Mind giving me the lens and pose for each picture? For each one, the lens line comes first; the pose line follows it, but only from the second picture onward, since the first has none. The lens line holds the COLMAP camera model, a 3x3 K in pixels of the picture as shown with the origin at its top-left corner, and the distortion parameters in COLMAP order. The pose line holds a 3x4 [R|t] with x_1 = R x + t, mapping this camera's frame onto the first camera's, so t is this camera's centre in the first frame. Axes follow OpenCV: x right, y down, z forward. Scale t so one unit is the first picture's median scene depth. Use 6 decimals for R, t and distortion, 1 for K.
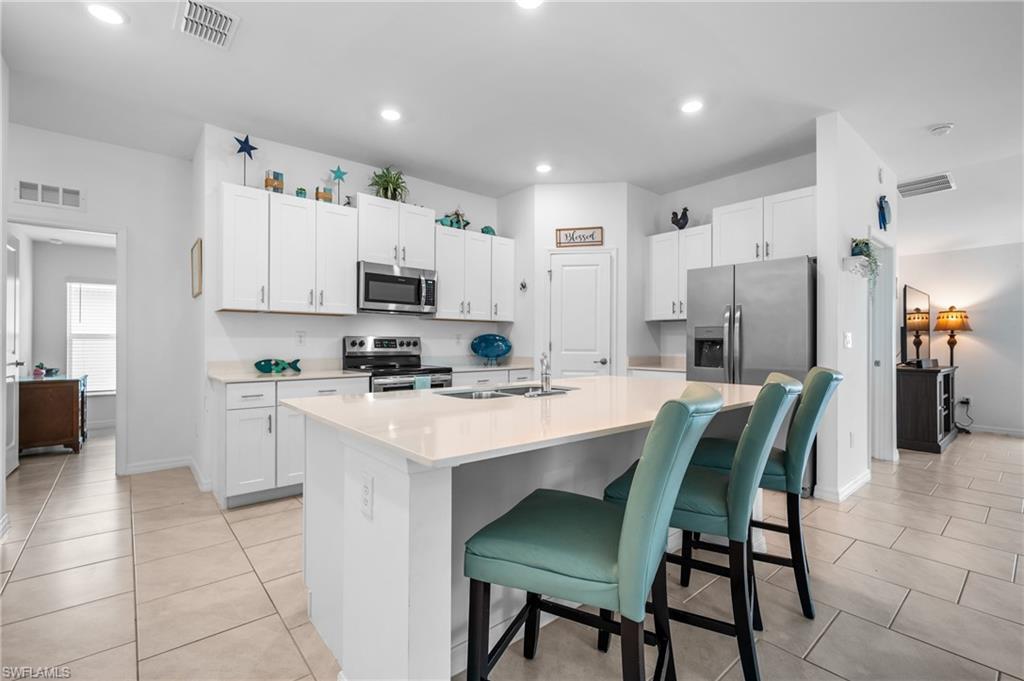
lens RADIAL K [[455.3, 0, 510.6], [0, 455.3, 344.2], [0, 0, 1]] dist [0.003626, -0.000192]
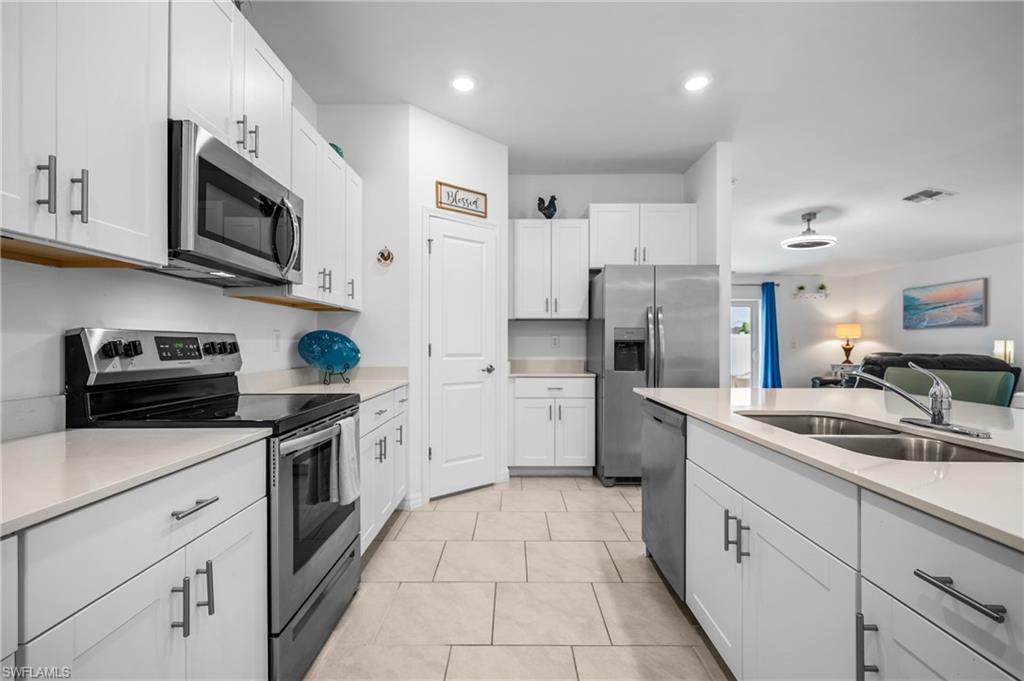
lens RADIAL K [[455.3, 0, 507.4], [0, 455.3, 342.7], [0, 0, 1]] dist [0.003626, -0.000192]
pose [[0.656053, 0.000327, 0.754715, -0.389524], [0.002416, 0.999994, -0.002534, -0.005089], [-0.754711, 0.003486, 0.656048, 0.511312]]
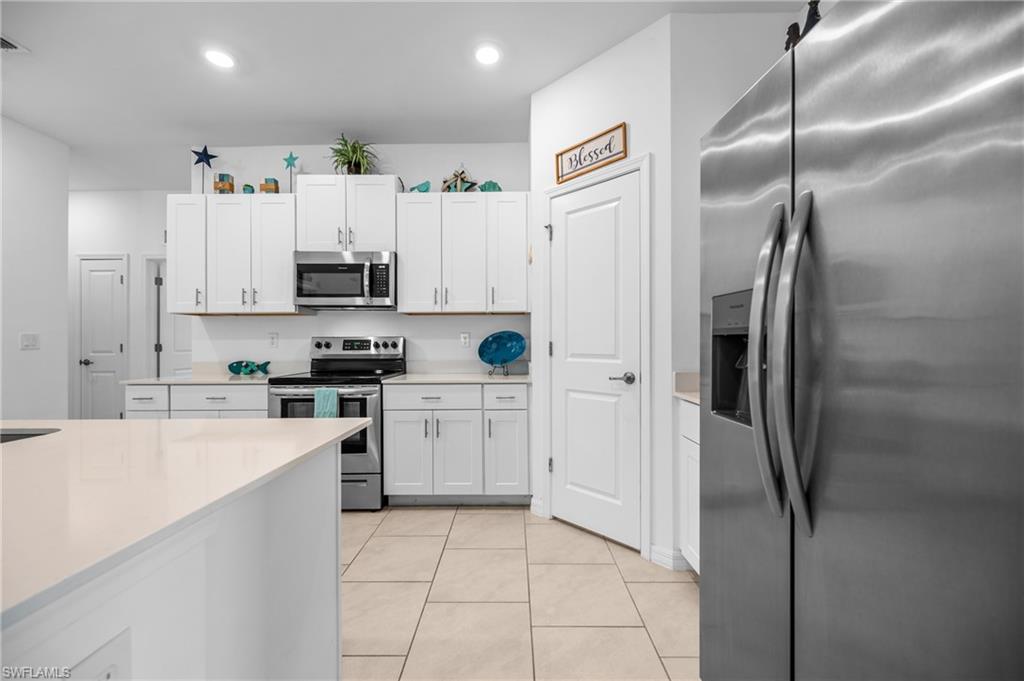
lens RADIAL K [[409.1, 0, 513.2], [0, 409.1, 337.4], [0, 0, 1]] dist [0.000877, -0.000017]
pose [[0.754502, -0.012229, -0.656184, 0.450711], [0.005050, 0.999905, -0.012829, -0.004337], [0.656278, 0.006366, 0.754492, 0.611446]]
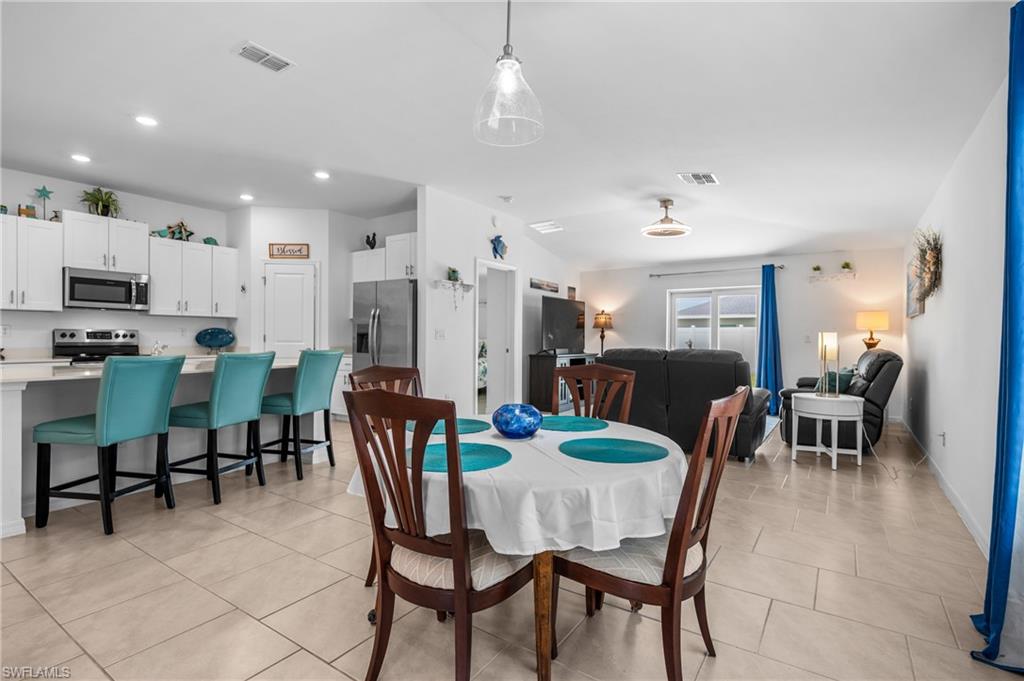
lens RADIAL K [[495.2, 0, 510.7], [0, 495.2, 343.4], [0, 0, 1]] dist [-0.000828, -0.000164]
pose [[0.964485, -0.000508, 0.264138, 0.415664], [-0.002038, 0.999954, 0.009362, 0.005080], [-0.264130, -0.009568, 0.964440, -0.521023]]
